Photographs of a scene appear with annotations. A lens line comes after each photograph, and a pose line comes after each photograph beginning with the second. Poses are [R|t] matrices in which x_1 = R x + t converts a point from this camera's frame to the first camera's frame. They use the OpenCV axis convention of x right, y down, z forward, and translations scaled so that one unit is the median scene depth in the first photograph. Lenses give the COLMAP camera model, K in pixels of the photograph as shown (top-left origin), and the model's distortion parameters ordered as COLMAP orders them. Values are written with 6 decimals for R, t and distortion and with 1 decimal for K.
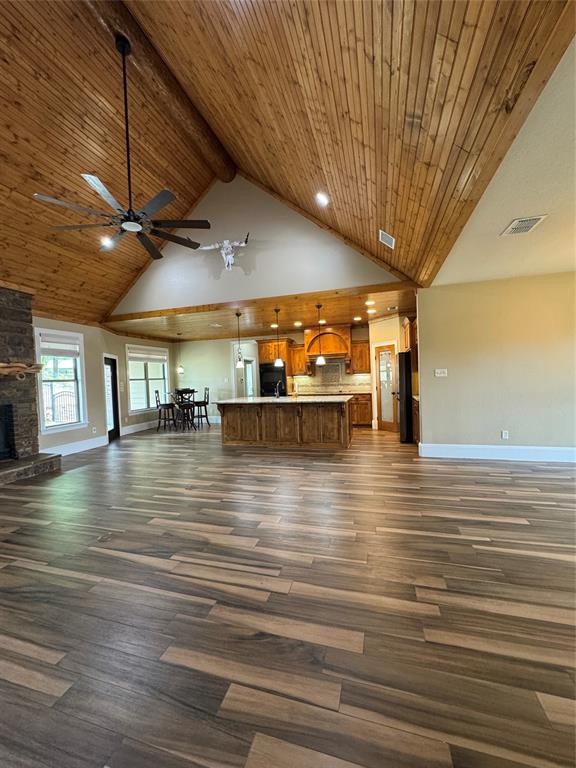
lens RADIAL K [[308.1, 0, 289.2], [0, 308.1, 384.1], [0, 0, 1]] dist [-0.001523, 0.000699]
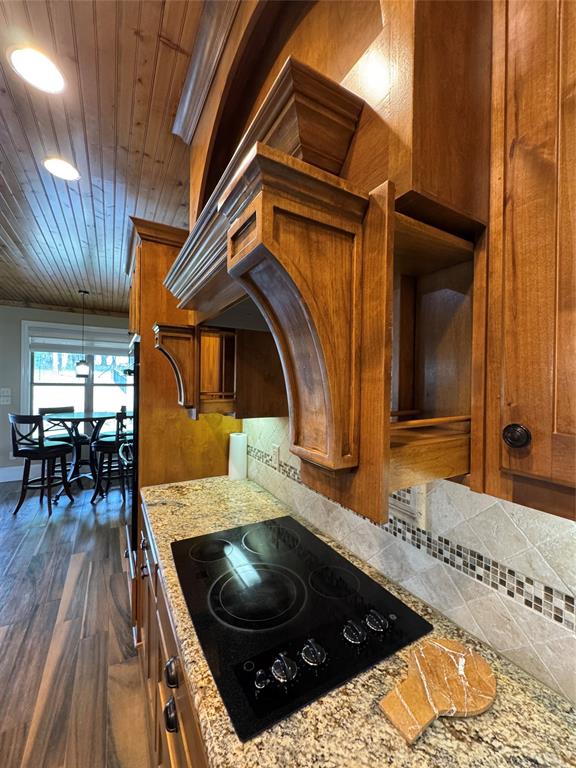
lens RADIAL K [[308.1, 0, 288.3], [0, 308.1, 385.5], [0, 0, 1]] dist [-0.001523, 0.000699]
pose [[0.723922, 0.039771, -0.688734, 0.311834], [-0.046831, 0.998867, 0.008456, -0.058189], [0.688290, 0.026132, 0.724965, 1.353027]]
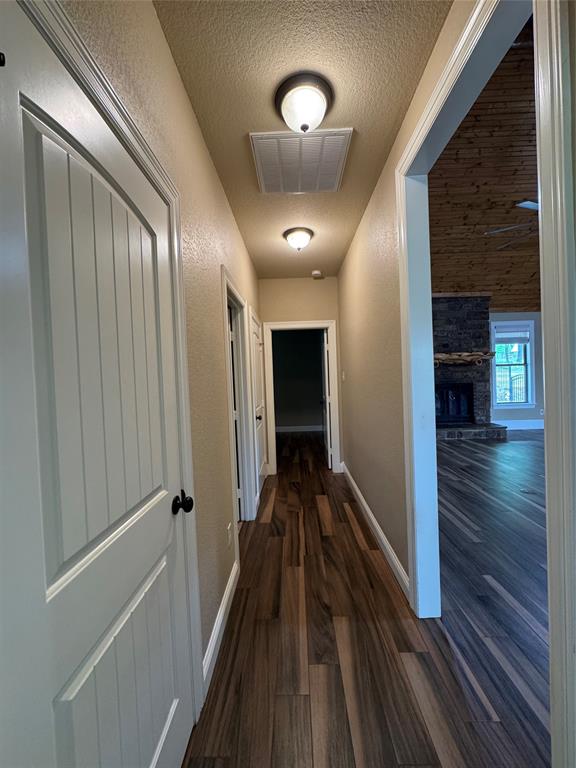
lens RADIAL K [[308.1, 0, 287.6], [0, 308.1, 383.4], [0, 0, 1]] dist [-0.001523, 0.000699]
pose [[0.270120, 0.047543, -0.961652, 0.153867], [0.002172, 0.998748, 0.049987, -0.001300], [0.962824, -0.015591, 0.269679, -0.126279]]
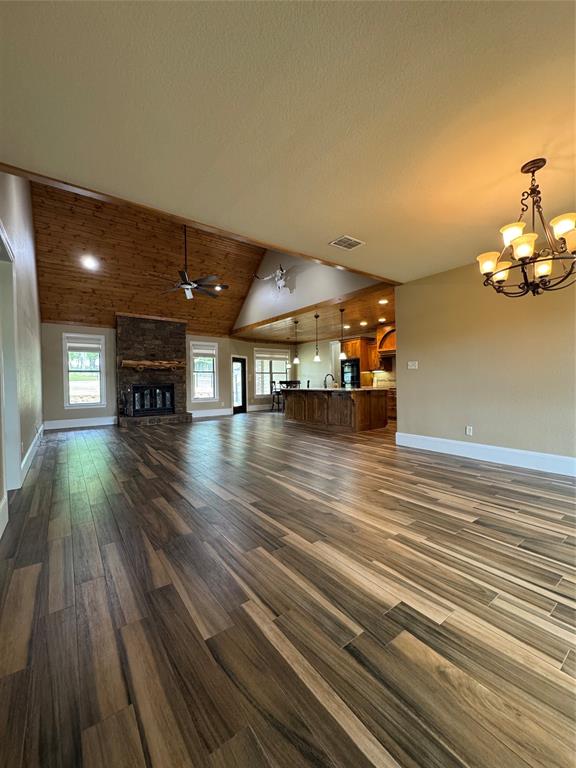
lens RADIAL K [[308.1, 0, 287.8], [0, 308.1, 385.6], [0, 0, 1]] dist [-0.001523, 0.000699]
pose [[0.798477, 0.033561, -0.601089, 0.669578], [-0.027674, 0.999436, 0.019041, 0.019522], [0.601389, 0.001431, 0.798955, -0.067831]]
